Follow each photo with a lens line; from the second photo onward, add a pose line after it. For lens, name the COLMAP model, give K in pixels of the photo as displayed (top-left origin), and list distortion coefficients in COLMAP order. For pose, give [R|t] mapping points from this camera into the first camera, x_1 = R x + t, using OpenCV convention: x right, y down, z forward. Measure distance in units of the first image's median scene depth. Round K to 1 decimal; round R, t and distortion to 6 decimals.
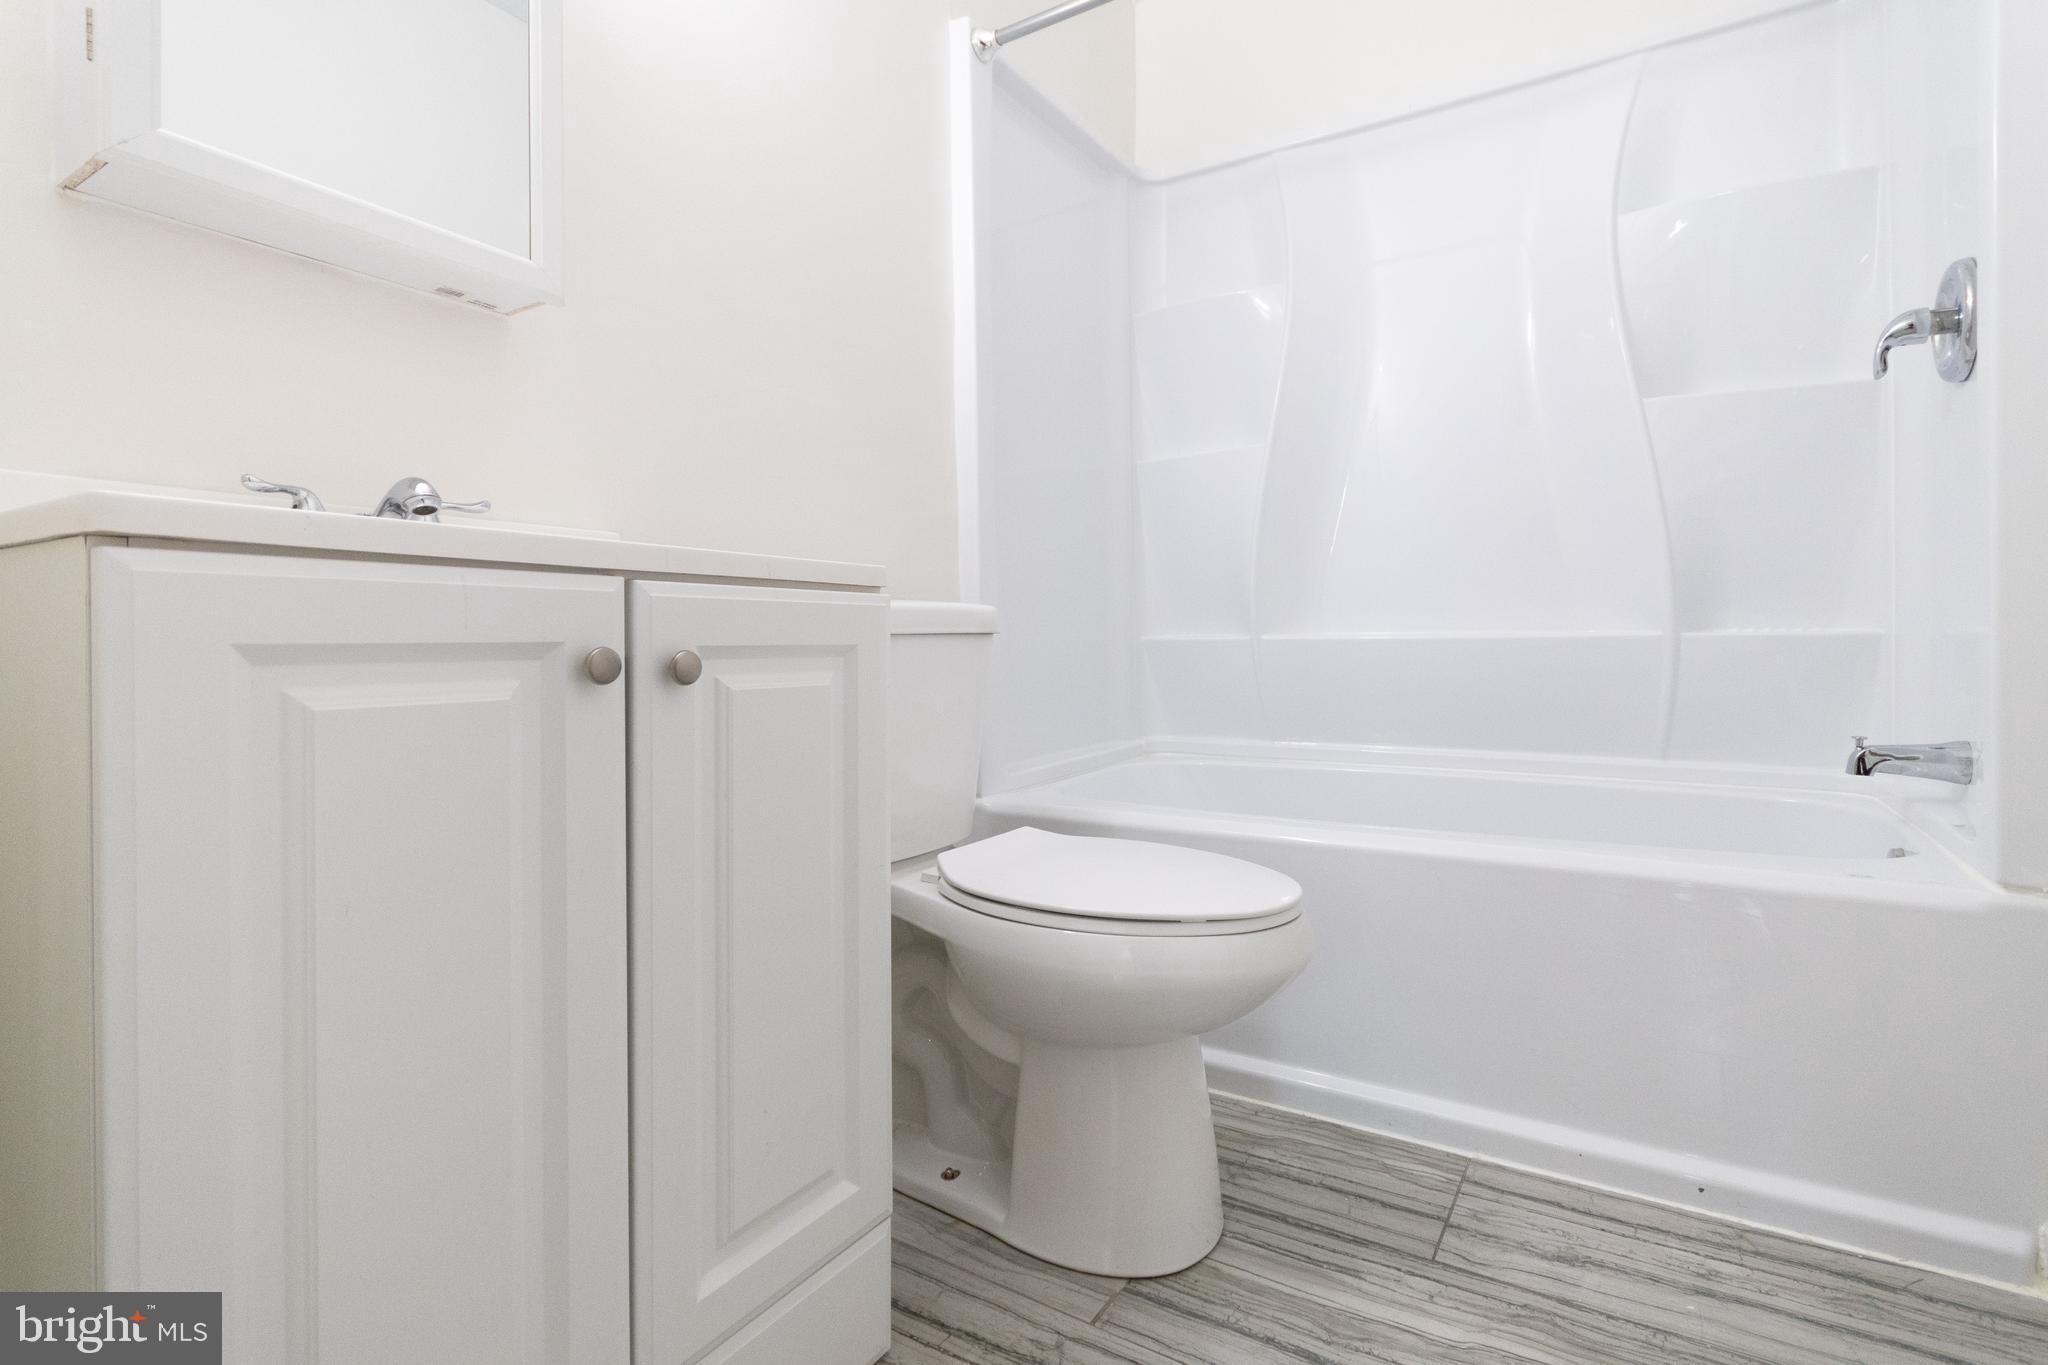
lens RADIAL K [[1003.2, 0, 1035.6], [0, 1003.2, 675.0], [0, 0, 1]] dist [0.011403, -0.003596]
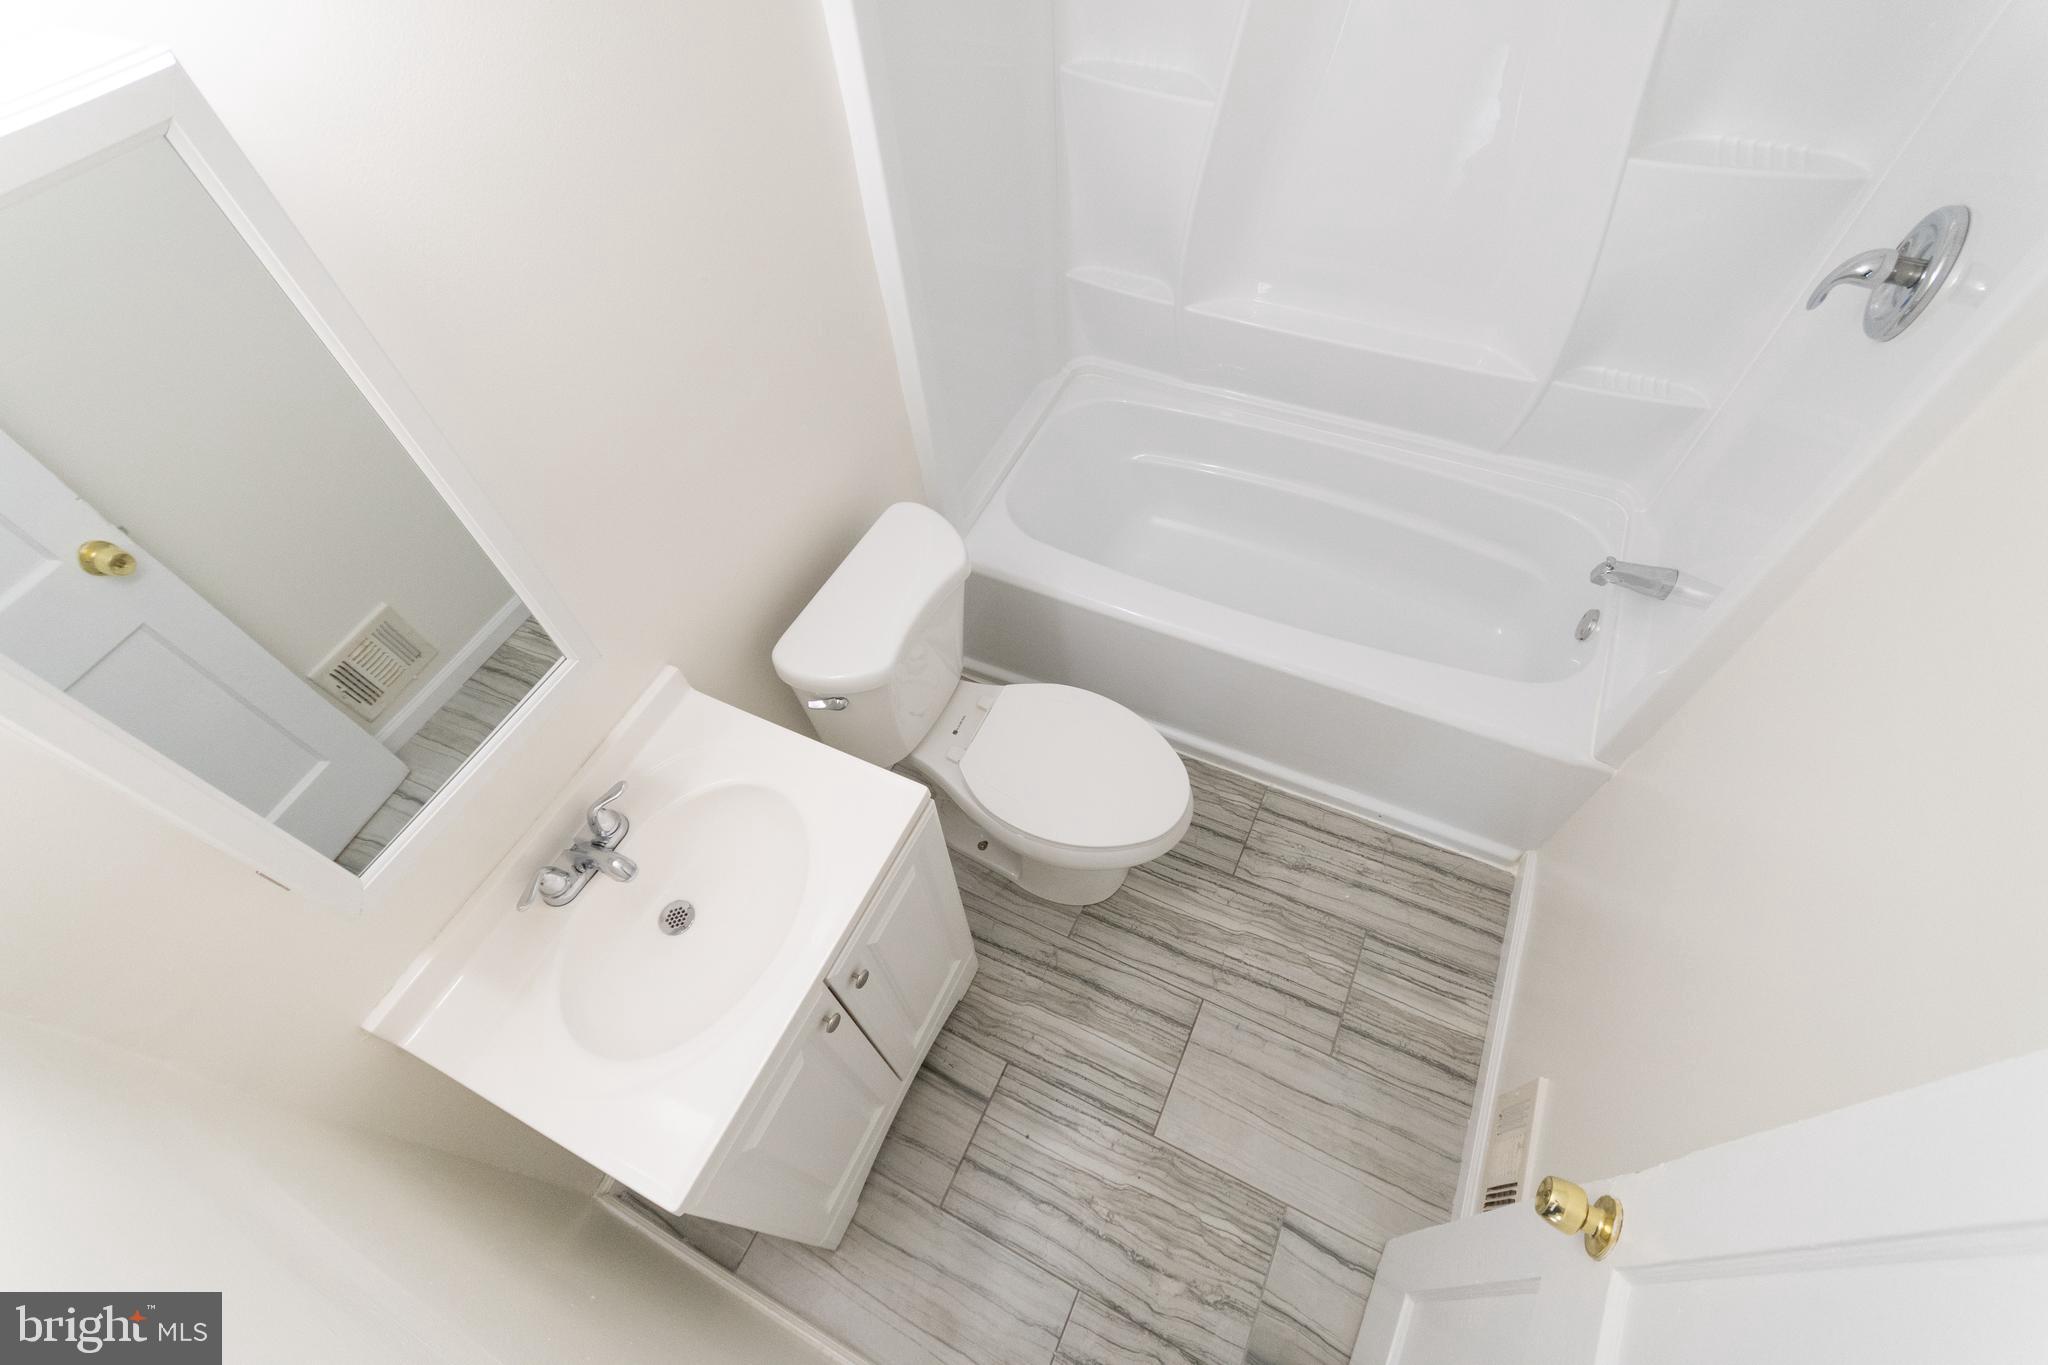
lens RADIAL K [[925.8, 0, 1014.8], [0, 925.8, 685.0], [0, 0, 1]] dist [0.008423, -0.000363]
pose [[0.992139, -0.122659, 0.024811, -0.037634], [0.047391, 0.551751, 0.832662, -1.205703], [-0.115823, -0.824940, 0.553226, 0.346826]]
